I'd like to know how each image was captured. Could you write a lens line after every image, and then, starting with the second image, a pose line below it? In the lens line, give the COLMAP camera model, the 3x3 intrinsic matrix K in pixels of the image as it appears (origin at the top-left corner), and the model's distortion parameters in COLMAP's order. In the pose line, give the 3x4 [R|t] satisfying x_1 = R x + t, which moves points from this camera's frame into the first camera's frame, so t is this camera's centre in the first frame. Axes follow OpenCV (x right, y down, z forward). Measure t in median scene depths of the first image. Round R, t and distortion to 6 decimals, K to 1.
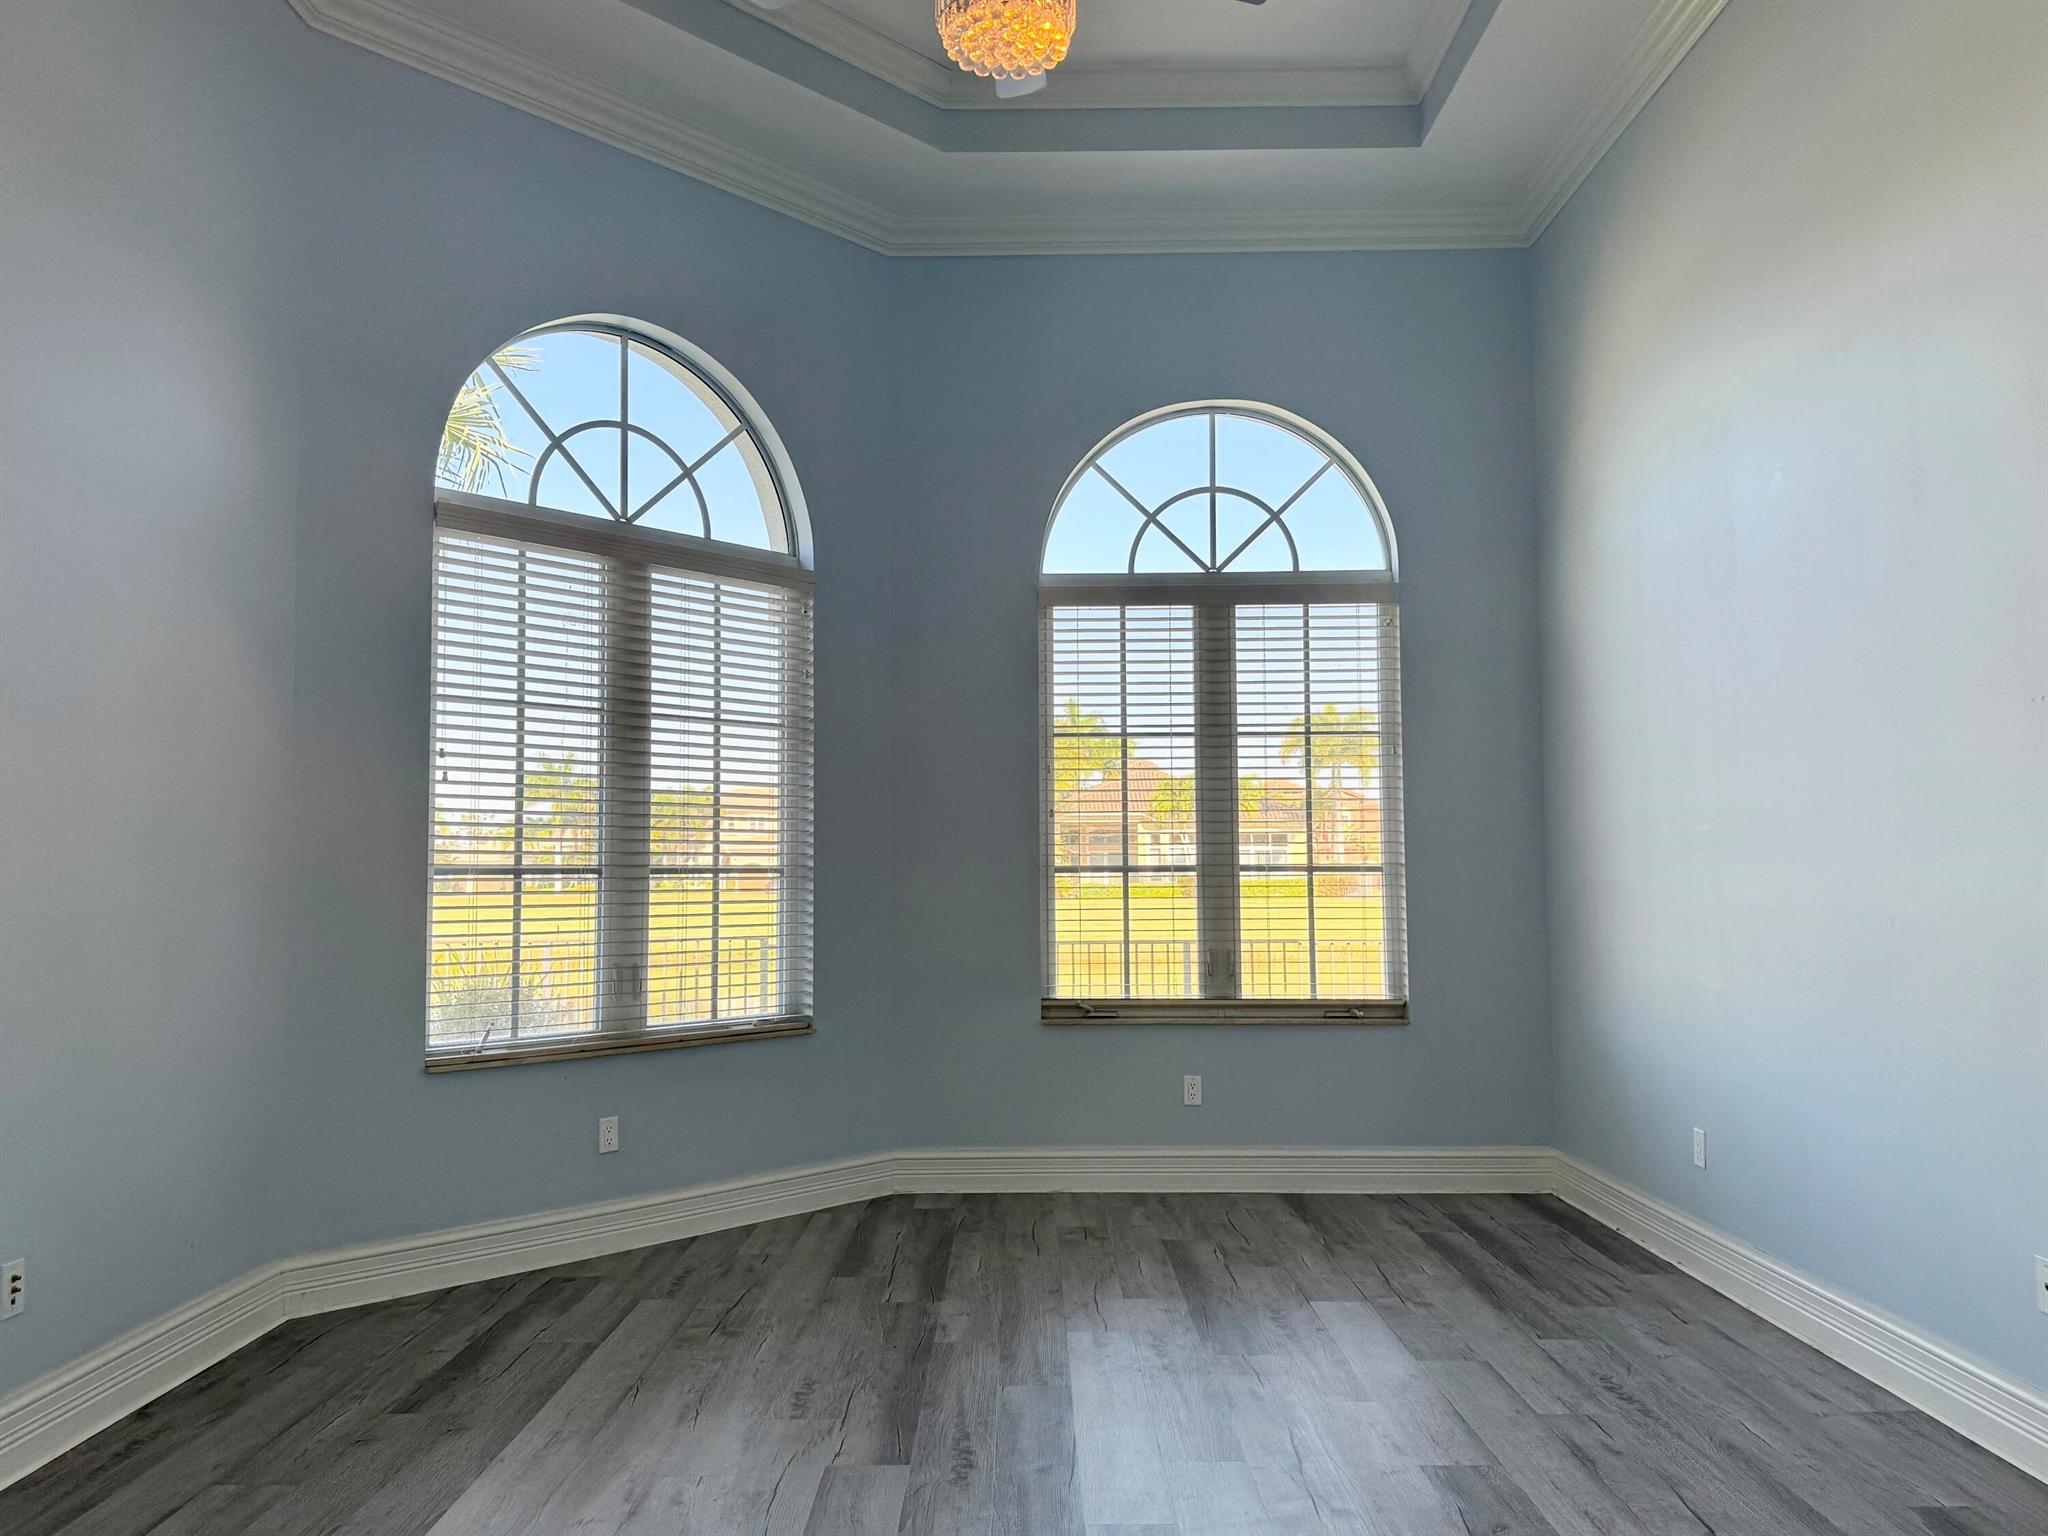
lens RADIAL K [[1482.9, 0, 1025.1], [0, 1482.9, 785.6], [0, 0, 1]] dist [0.191266, -0.312262]
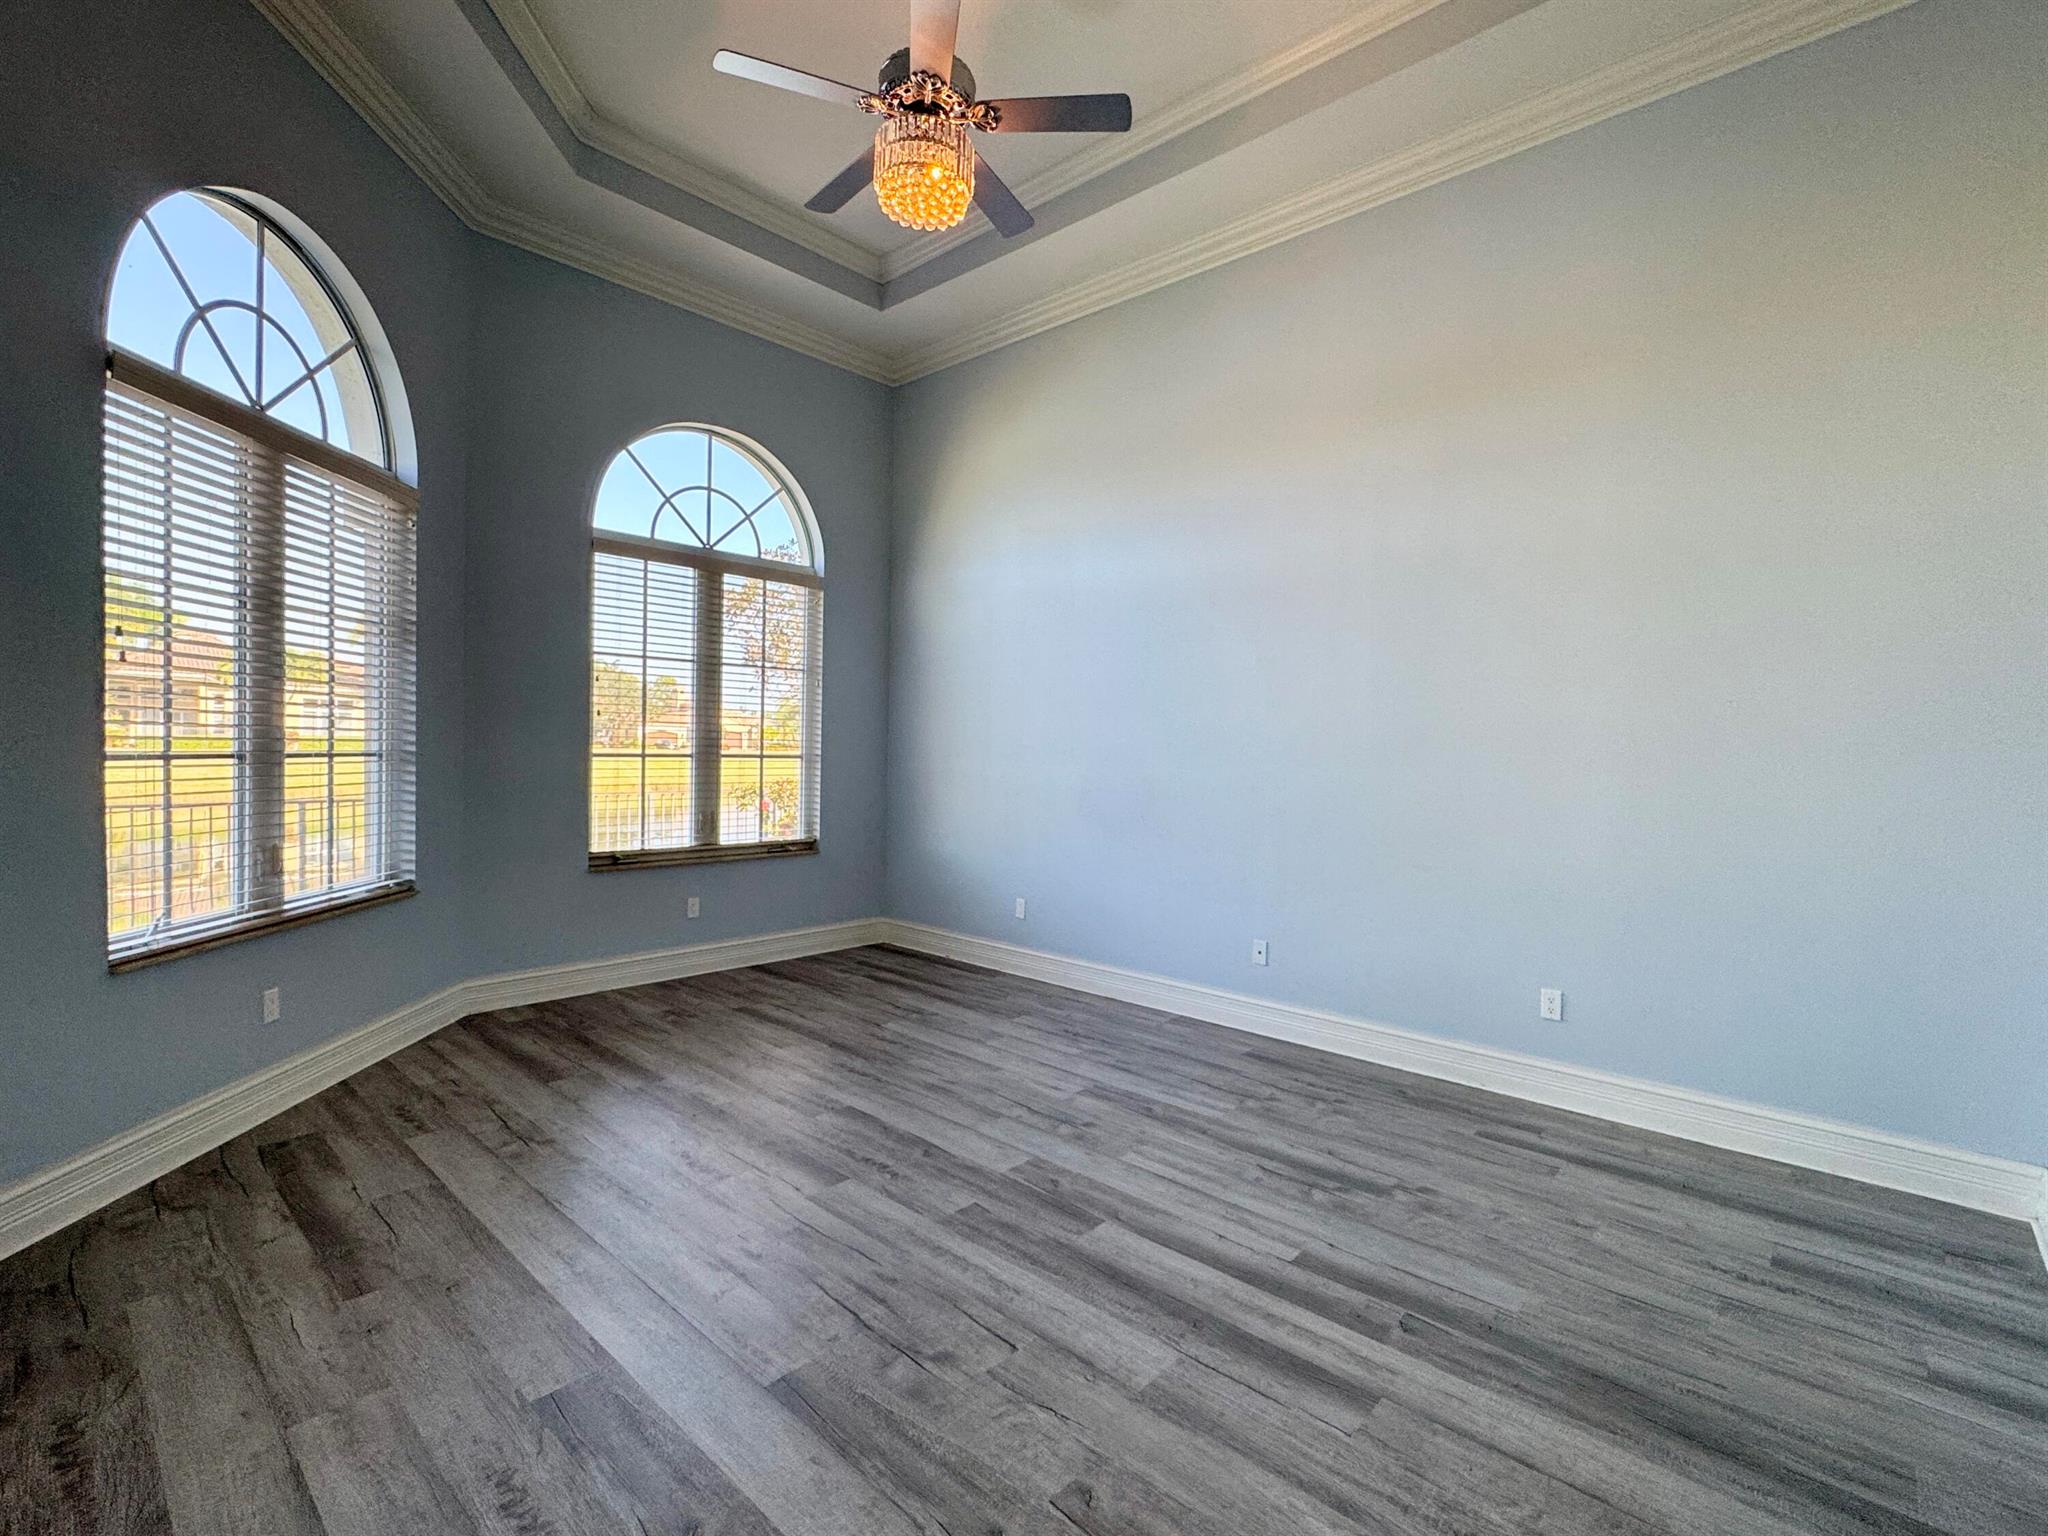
lens RADIAL K [[944.4, 0, 1021.5], [0, 944.4, 771.5], [0, 0, 1]] dist [-0.004125, -0.000770]
pose [[0.679550, 0.000057, 0.733629, -0.353656], [-0.066911, 0.995837, 0.061901, -0.007080], [-0.730571, -0.091152, 0.676725, 0.169181]]
